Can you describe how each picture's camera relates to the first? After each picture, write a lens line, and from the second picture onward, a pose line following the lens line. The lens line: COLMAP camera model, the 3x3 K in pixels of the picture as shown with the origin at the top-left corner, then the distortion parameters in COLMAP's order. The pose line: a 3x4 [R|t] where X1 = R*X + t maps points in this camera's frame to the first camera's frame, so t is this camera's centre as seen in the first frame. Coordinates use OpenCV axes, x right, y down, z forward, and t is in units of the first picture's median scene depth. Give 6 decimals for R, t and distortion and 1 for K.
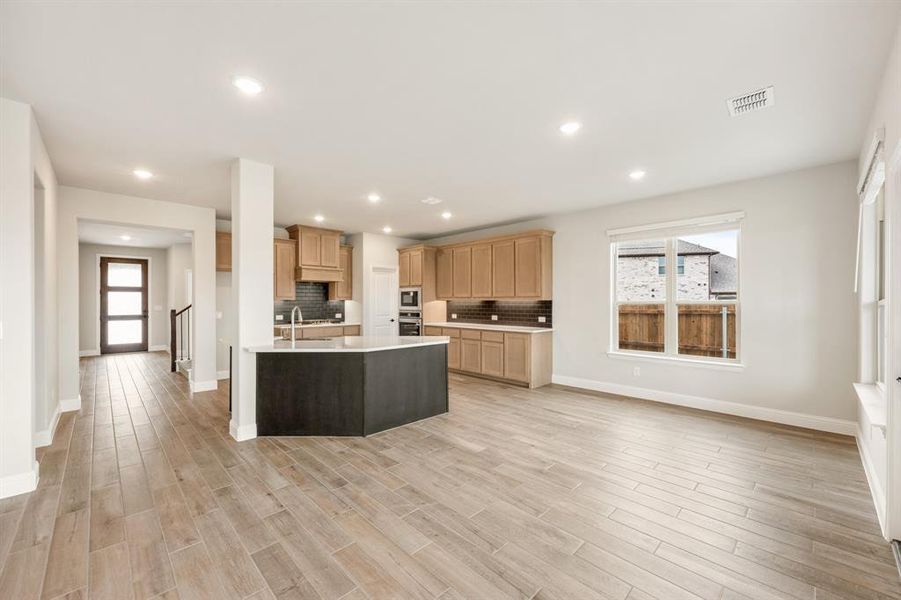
lens RADIAL K [[366.5, 0, 447.6], [0, 366.5, 301.6], [0, 0, 1]] dist [-0.005816, 0.001268]
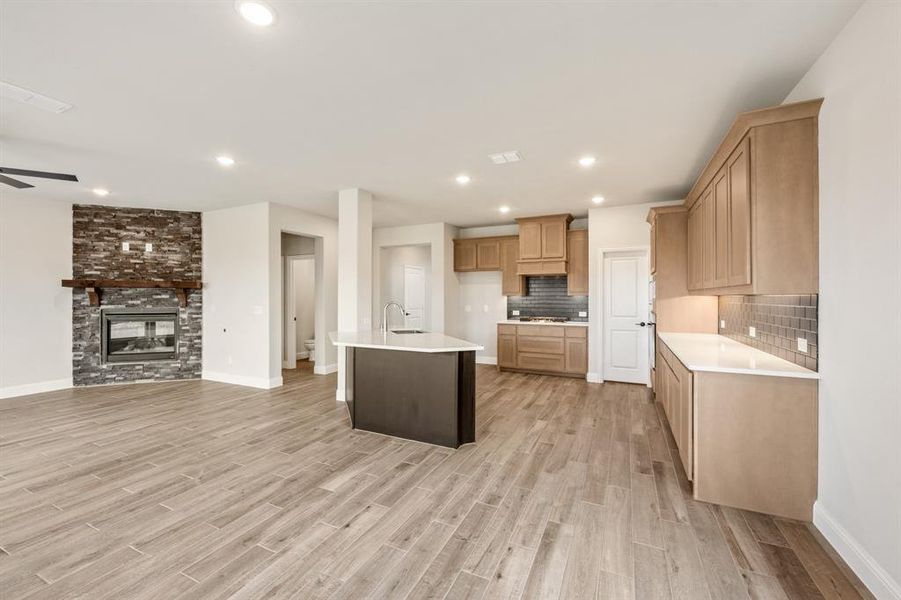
lens RADIAL K [[366.5, 0, 440.7], [0, 366.5, 299.4], [0, 0, 1]] dist [-0.005816, 0.001268]
pose [[0.338808, 0.008174, -0.940820, 0.481992], [-0.000577, 0.999964, 0.008480, -0.002356], [0.940855, -0.002331, 0.338800, 0.515038]]
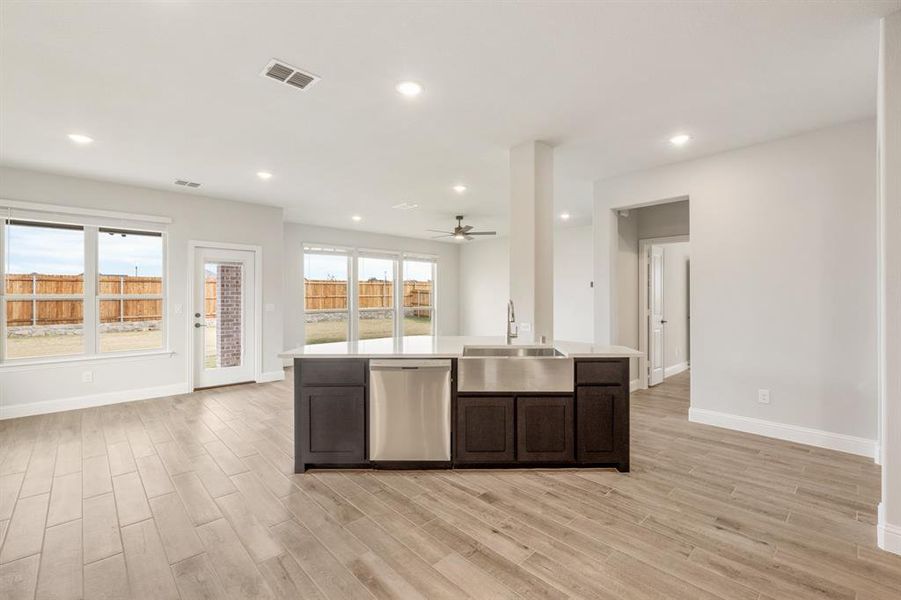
lens RADIAL K [[392.4, 0, 464.6], [0, 392.4, 296.4], [0, 0, 1]] dist [-0.001172, 0.000011]
pose [[-0.999891, 0.004937, -0.013897, -0.215169], [0.004931, 0.999988, 0.000436, 0.003269], [0.013899, 0.000368, -0.999903, 1.225259]]
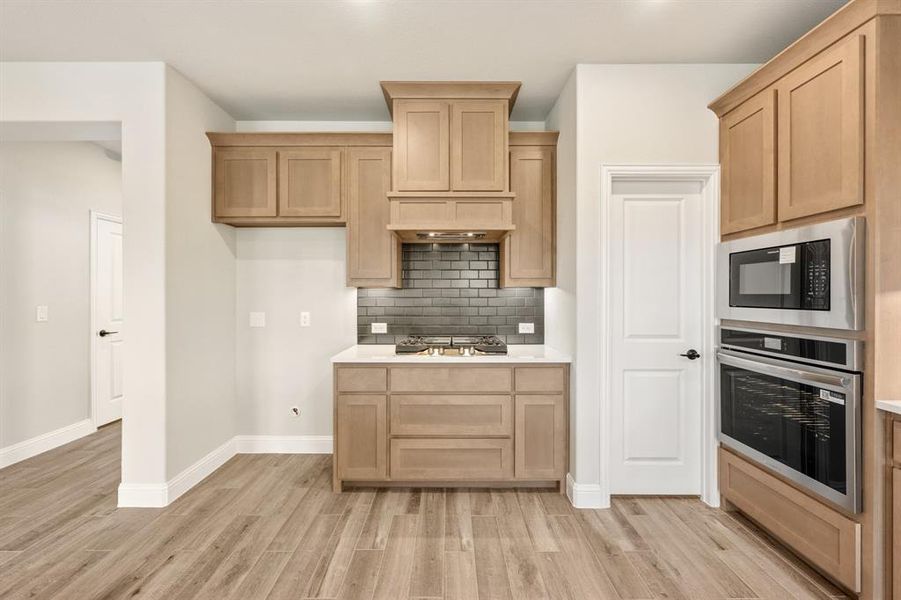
lens RADIAL K [[366.5, 0, 450.7], [0, 366.5, 297.6], [0, 0, 1]] dist [-0.005816, 0.001268]
pose [[0.720369, 0.005705, -0.693567, -0.111874], [-0.000791, 0.999972, 0.007404, 0.004649], [0.693590, -0.004785, 0.720354, 0.840740]]
